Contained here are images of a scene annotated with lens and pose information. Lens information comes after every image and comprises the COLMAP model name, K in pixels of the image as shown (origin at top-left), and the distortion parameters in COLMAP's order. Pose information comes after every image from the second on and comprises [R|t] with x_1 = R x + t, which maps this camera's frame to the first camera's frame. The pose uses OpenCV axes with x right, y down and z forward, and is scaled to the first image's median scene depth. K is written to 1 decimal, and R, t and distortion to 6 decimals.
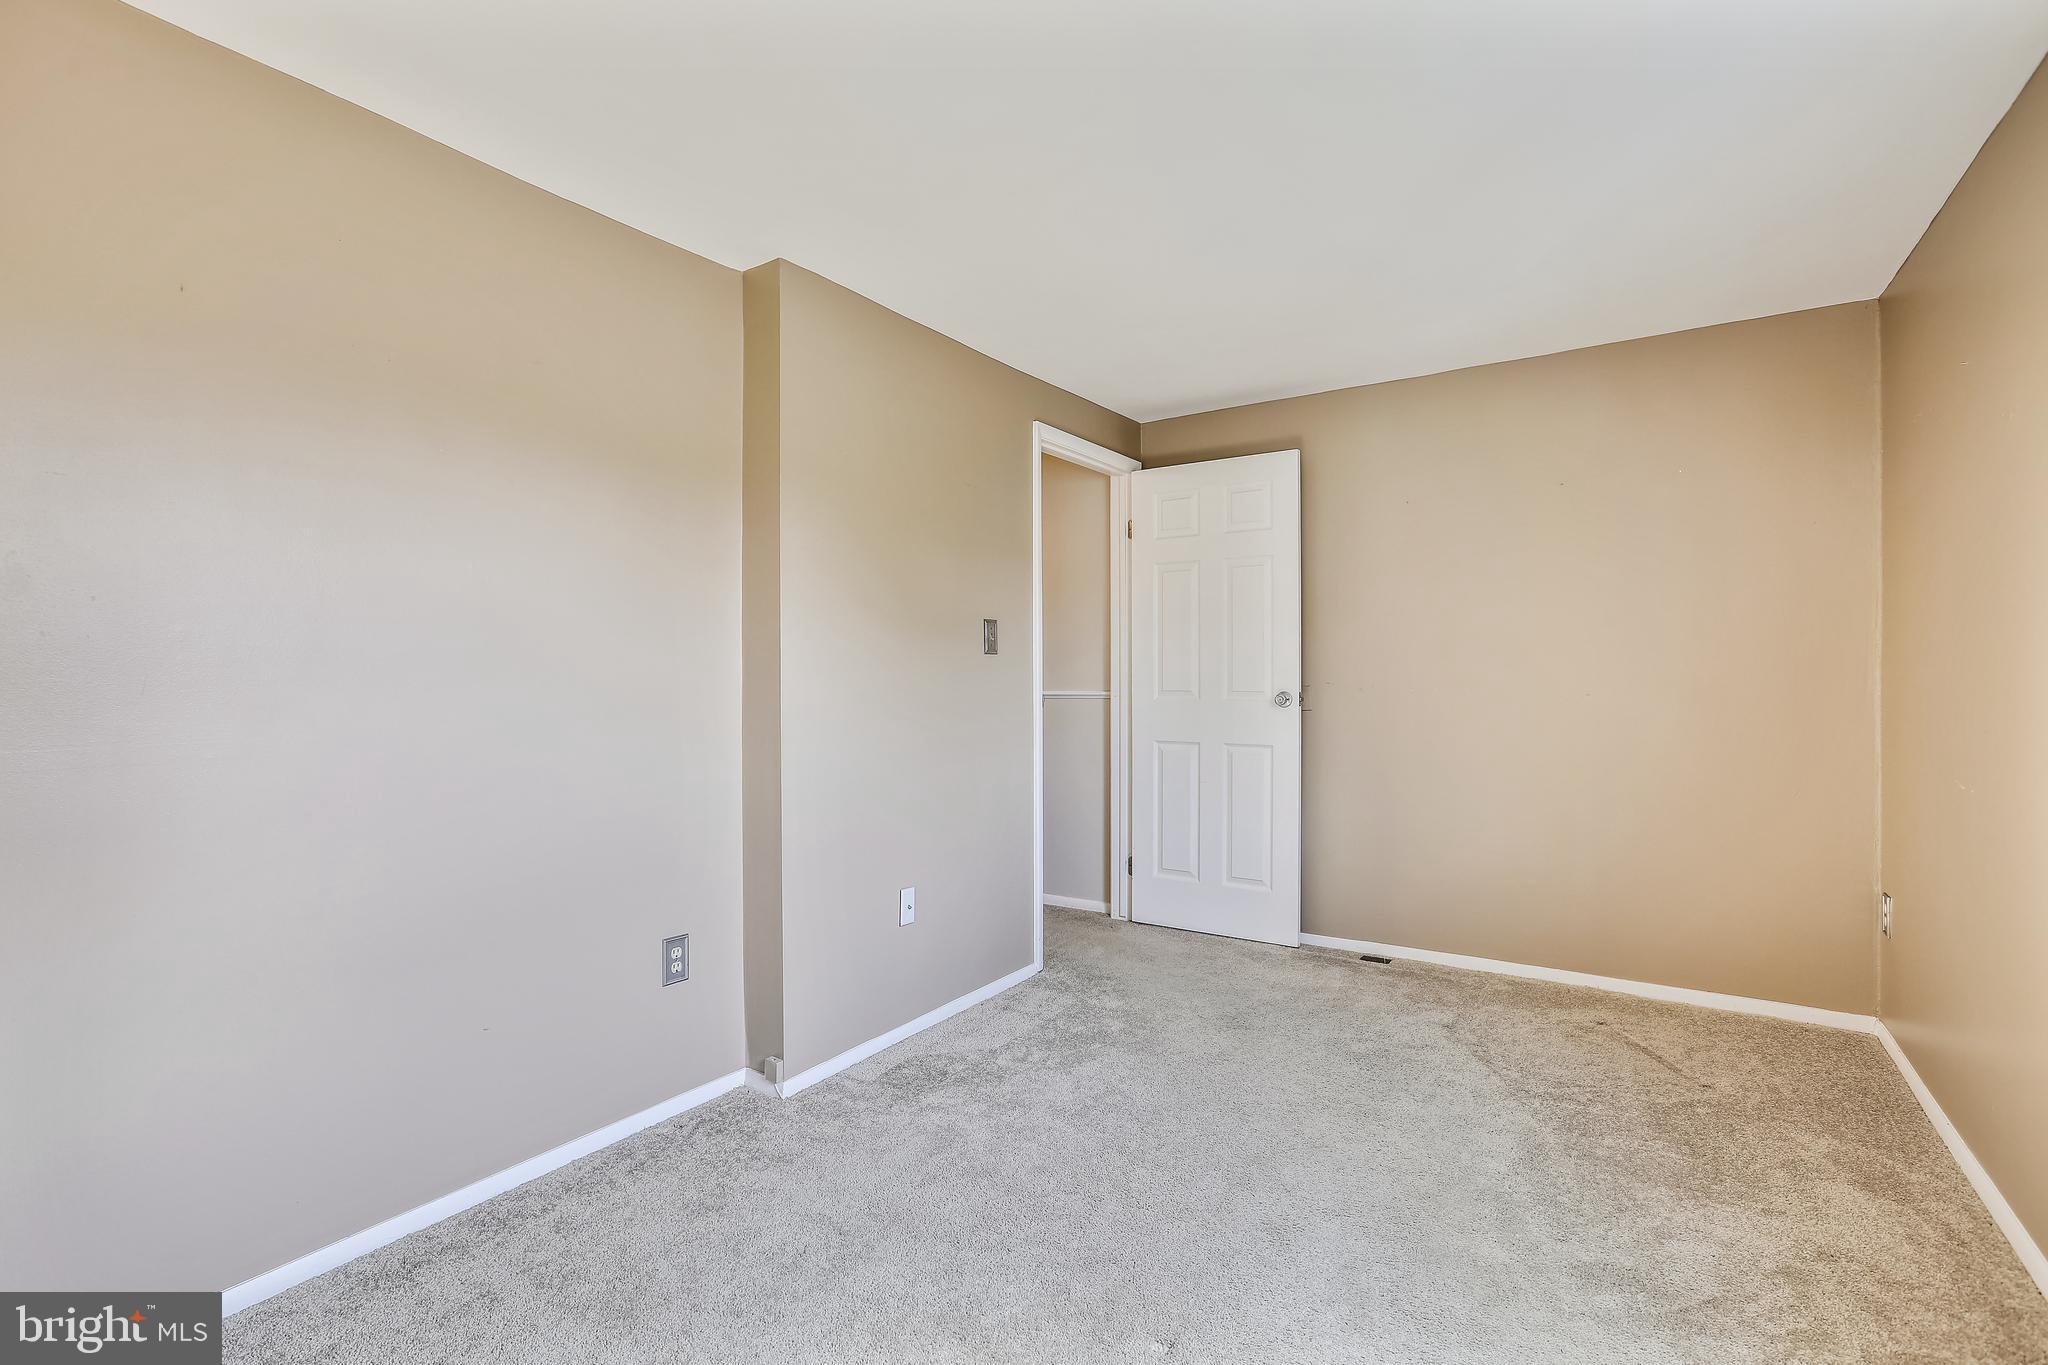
lens RADIAL K [[937.0, 0, 1038.2], [0, 937.0, 677.1], [0, 0, 1]] dist [-0.039365, 0.016341]
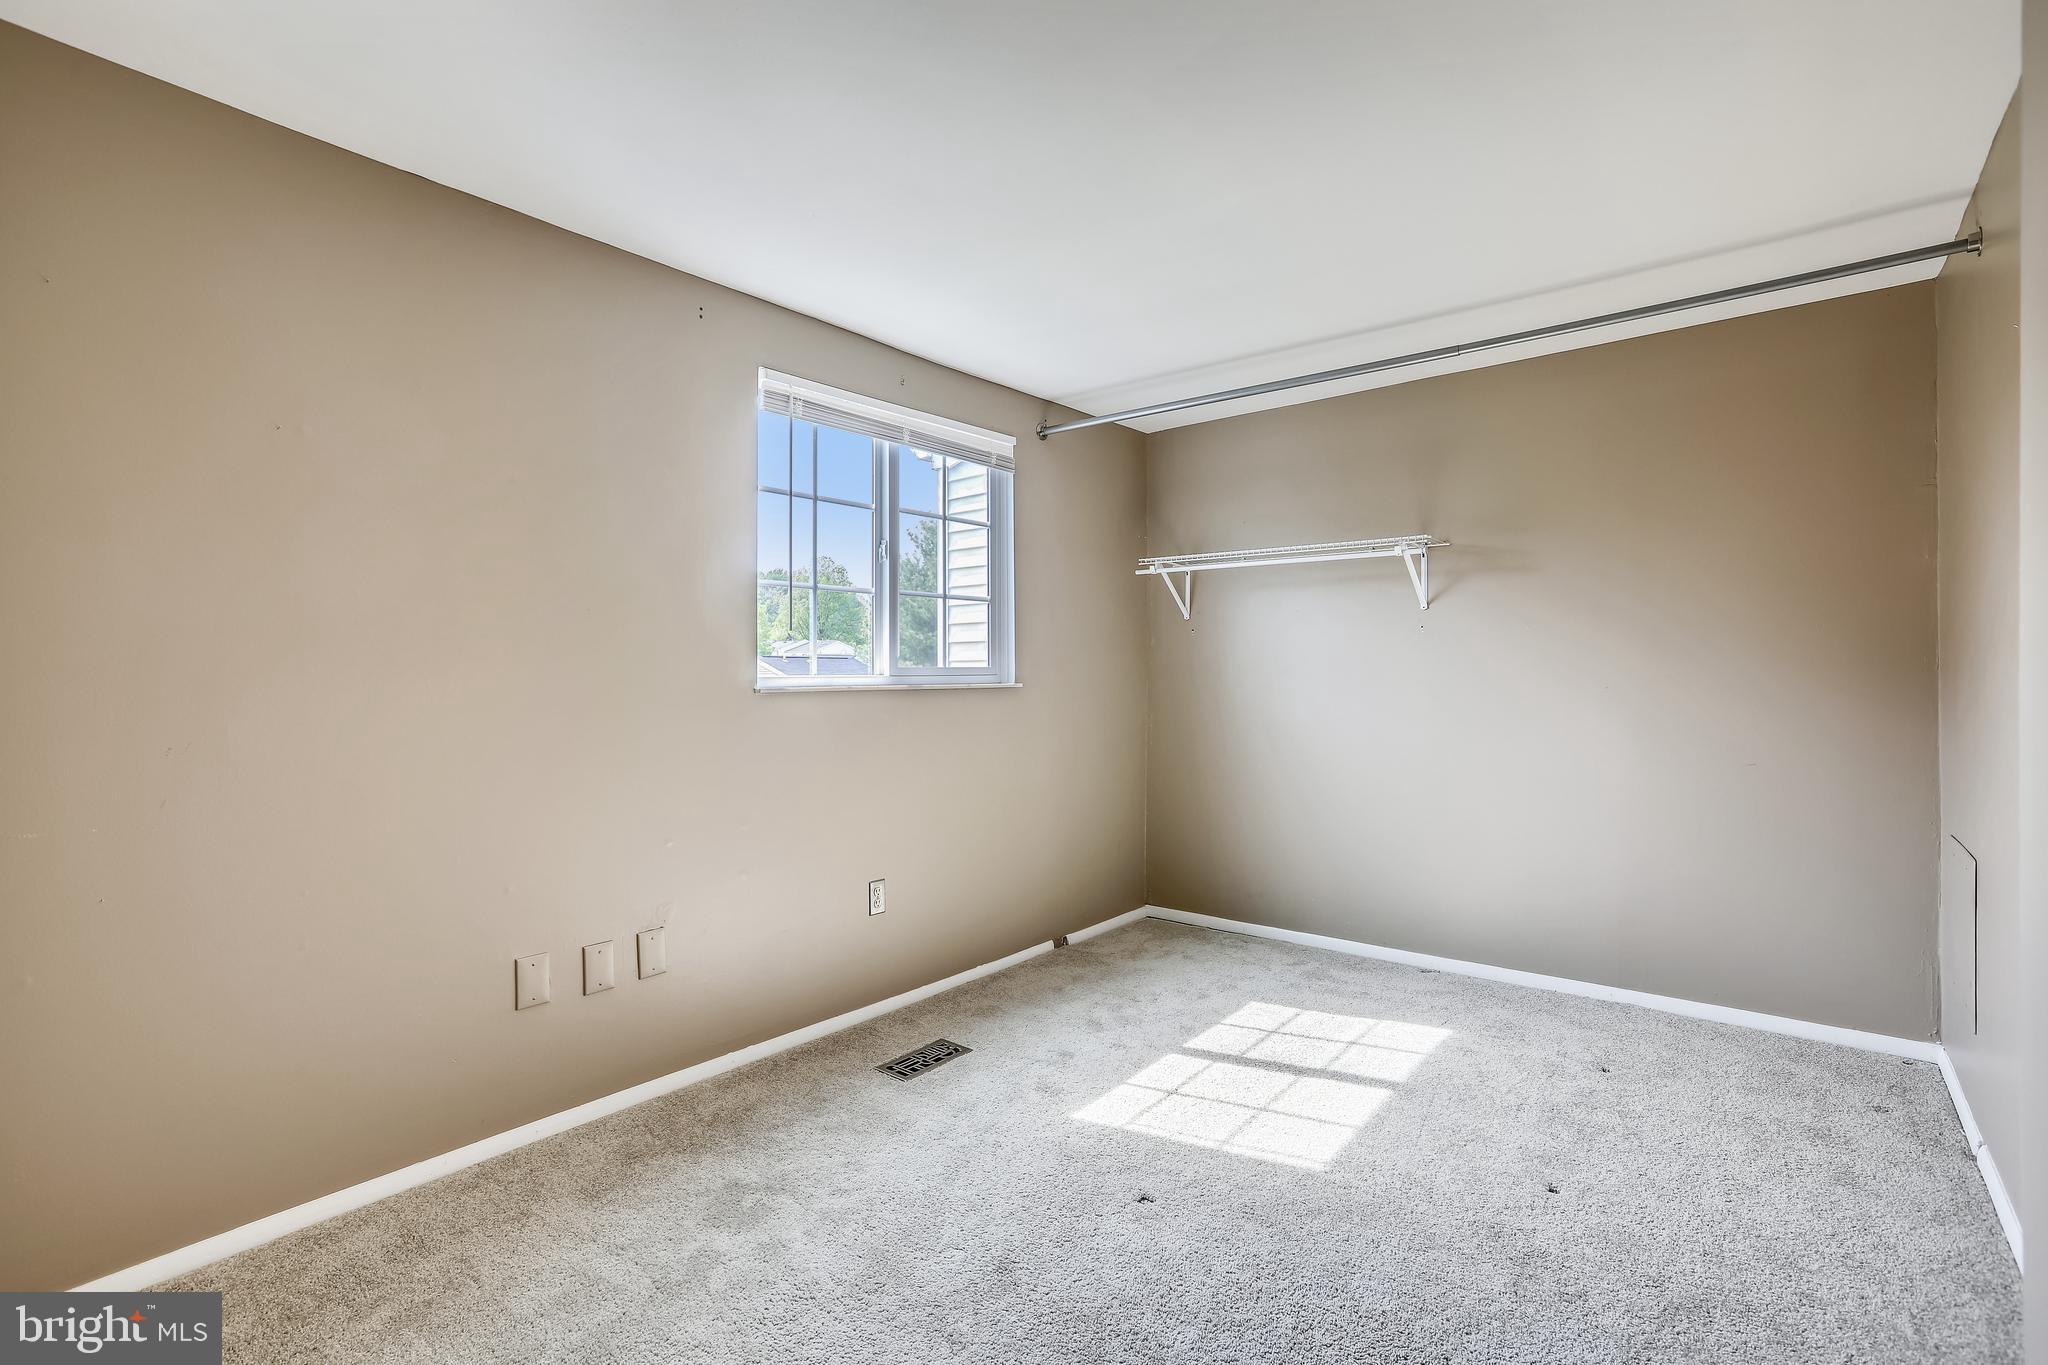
lens RADIAL K [[940.2, 0, 1015.7], [0, 940.2, 681.6], [0, 0, 1]] dist [-0.037900, 0.016266]
pose [[-0.997326, 0.004322, 0.072947, 0.099118], [0.005046, 0.999940, 0.009744, -0.008651], [-0.072900, 0.010086, -0.997288, 1.115073]]
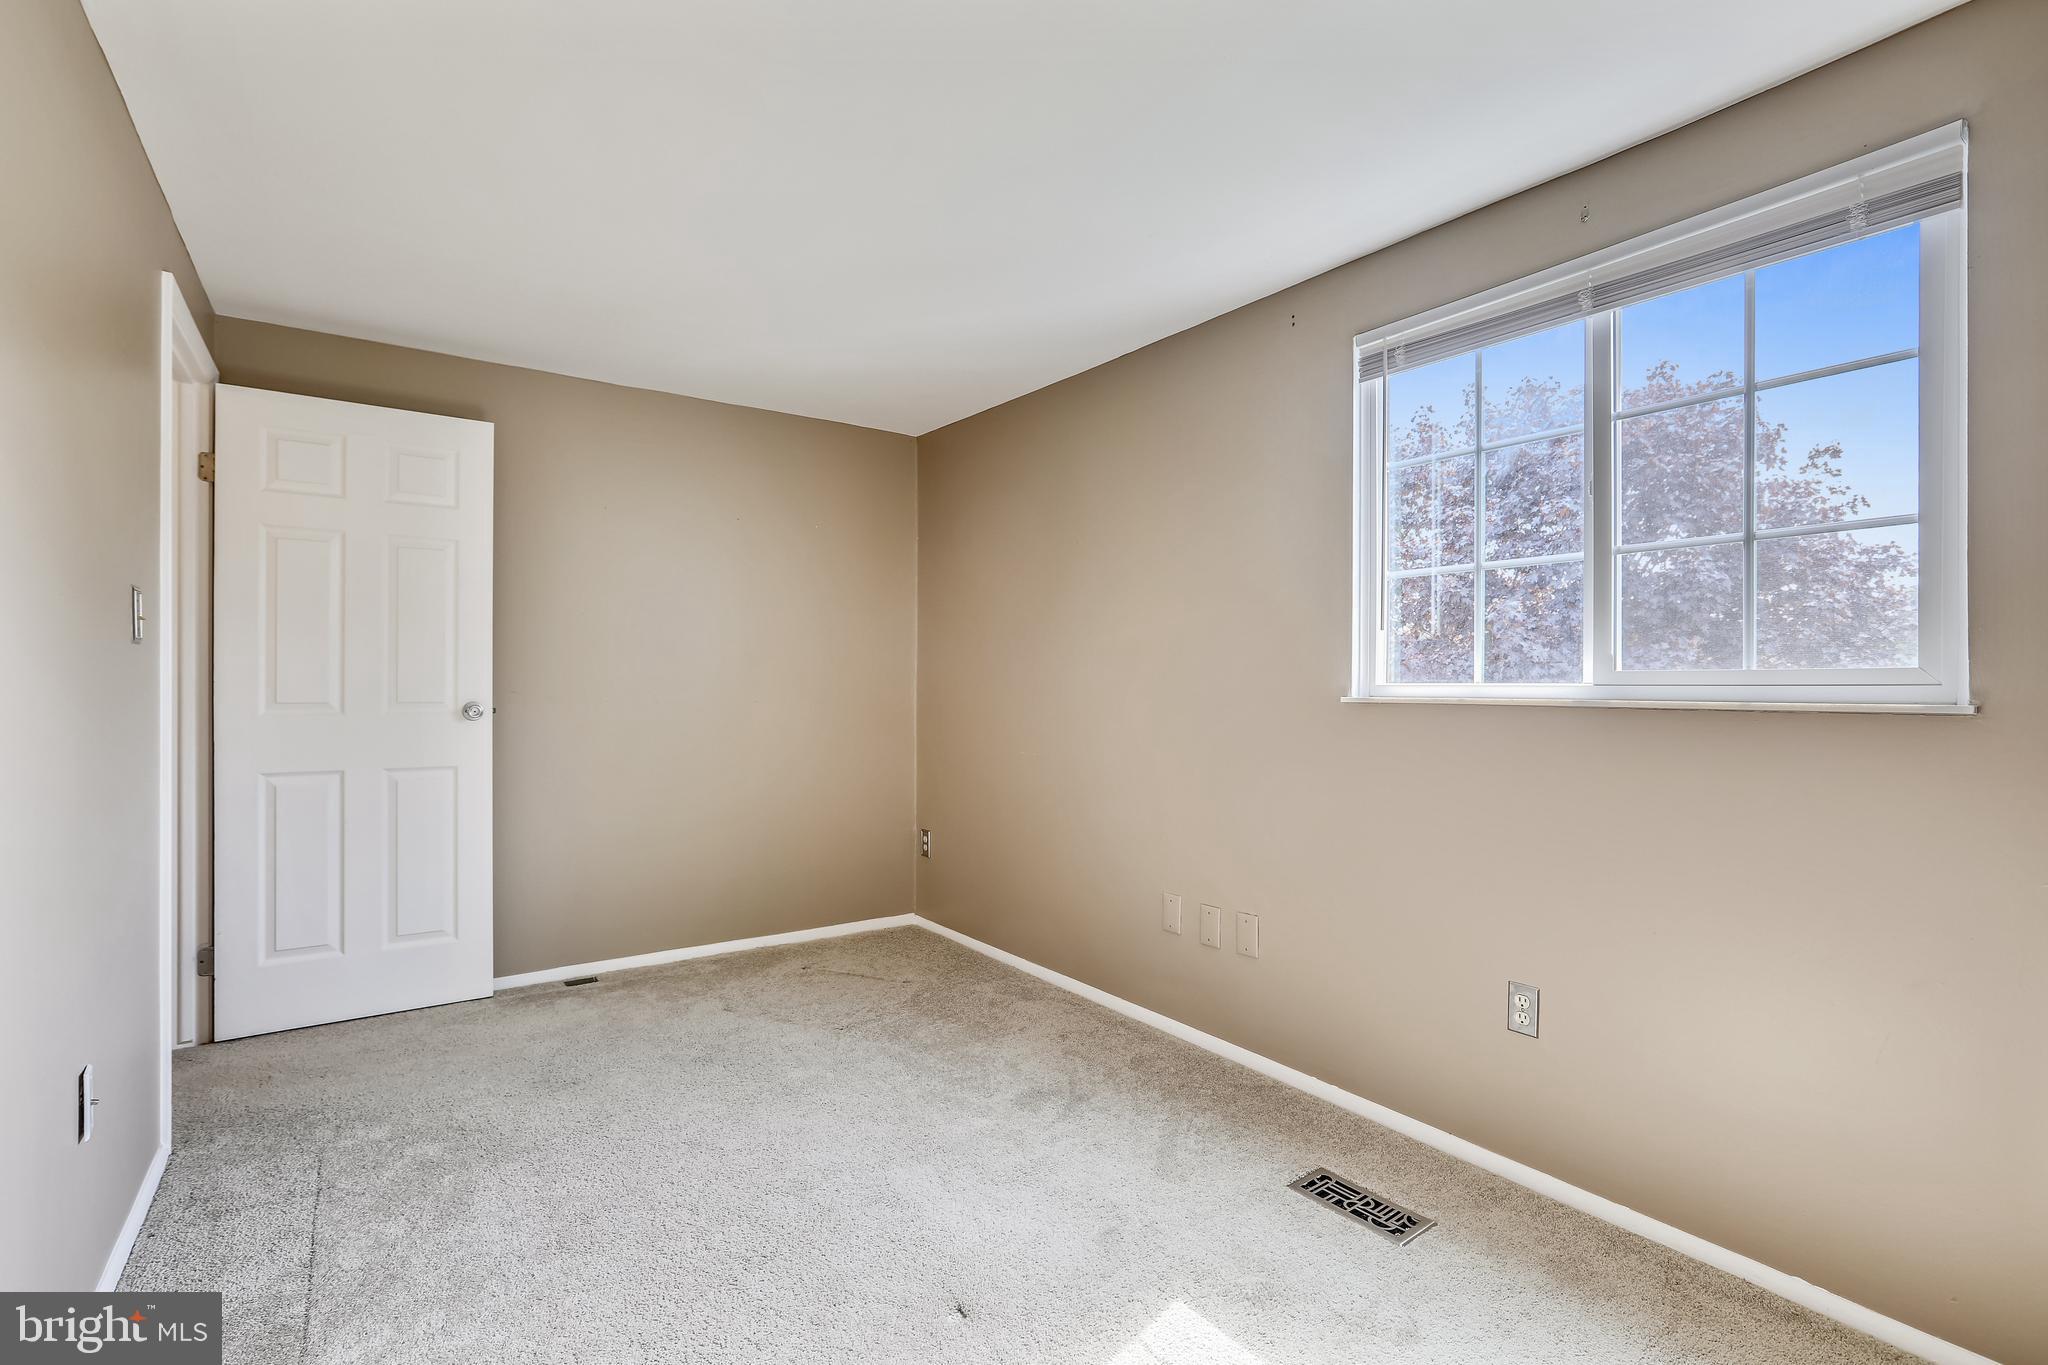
lens RADIAL K [[940.2, 0, 1015.7], [0, 940.2, 681.6], [0, 0, 1]] dist [-0.037900, 0.016266]
pose [[0.335481, 0.006571, 0.942024, -0.419595], [-0.005064, 0.999974, -0.005171, -0.001522], [-0.942033, -0.003036, 0.335505, 0.279901]]
